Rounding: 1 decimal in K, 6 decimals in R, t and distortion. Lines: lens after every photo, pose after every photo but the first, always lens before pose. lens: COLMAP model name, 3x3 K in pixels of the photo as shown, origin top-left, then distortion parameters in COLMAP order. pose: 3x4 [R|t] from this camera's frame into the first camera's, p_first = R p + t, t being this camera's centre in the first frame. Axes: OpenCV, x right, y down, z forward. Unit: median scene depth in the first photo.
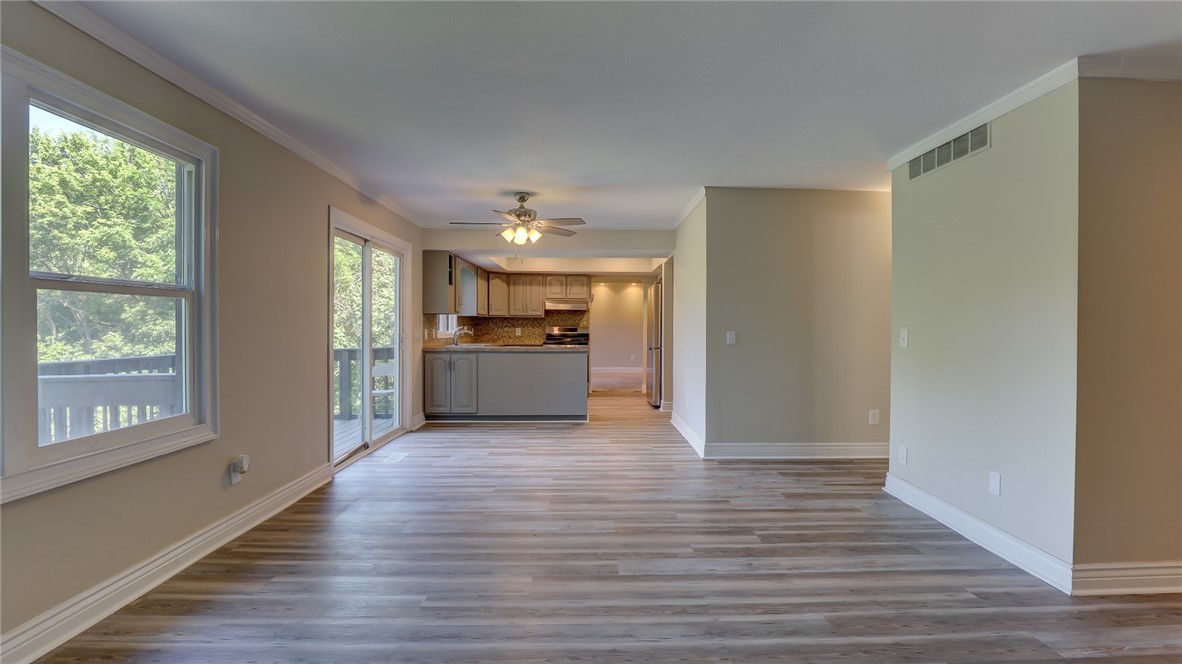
lens RADIAL K [[585.5, 0, 611.7], [0, 585.5, 334.9], [0, 0, 1]] dist [-0.001040, -0.000360]
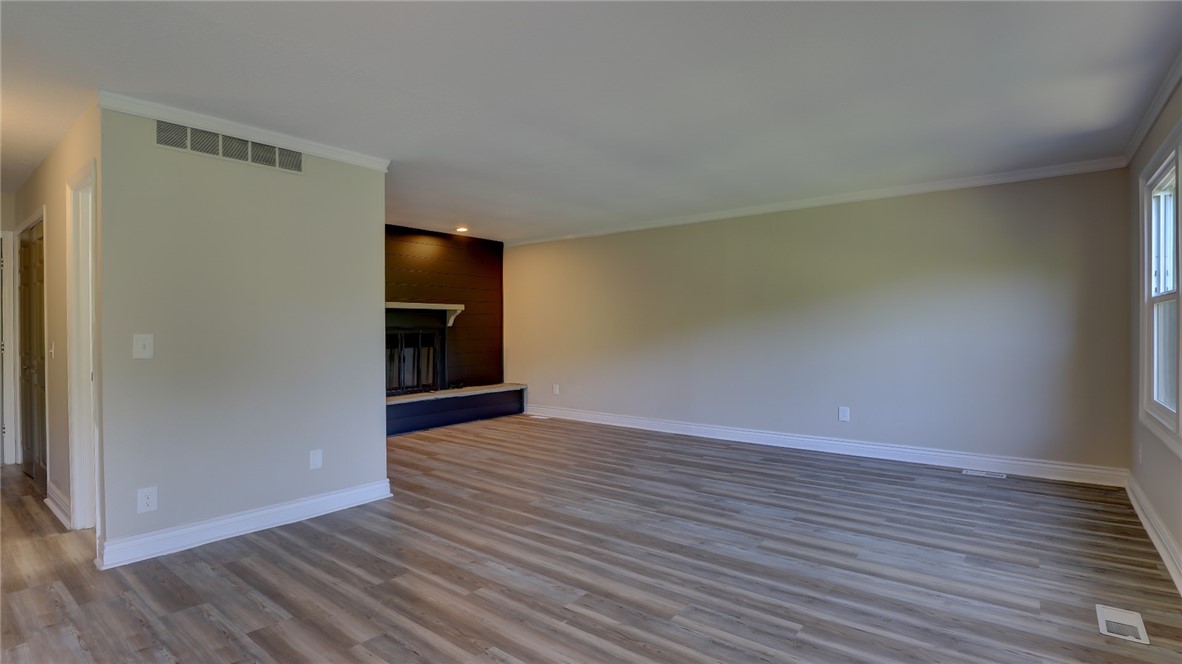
lens RADIAL K [[557.3, 0, 578.9], [0, 557.3, 328.1], [0, 0, 1]] dist [-0.000172, -0.000215]
pose [[-0.743723, -0.002851, 0.668482, -0.528190], [0.015325, 0.999655, 0.021313, -0.032449], [-0.668312, 0.026096, -0.743423, 1.530002]]
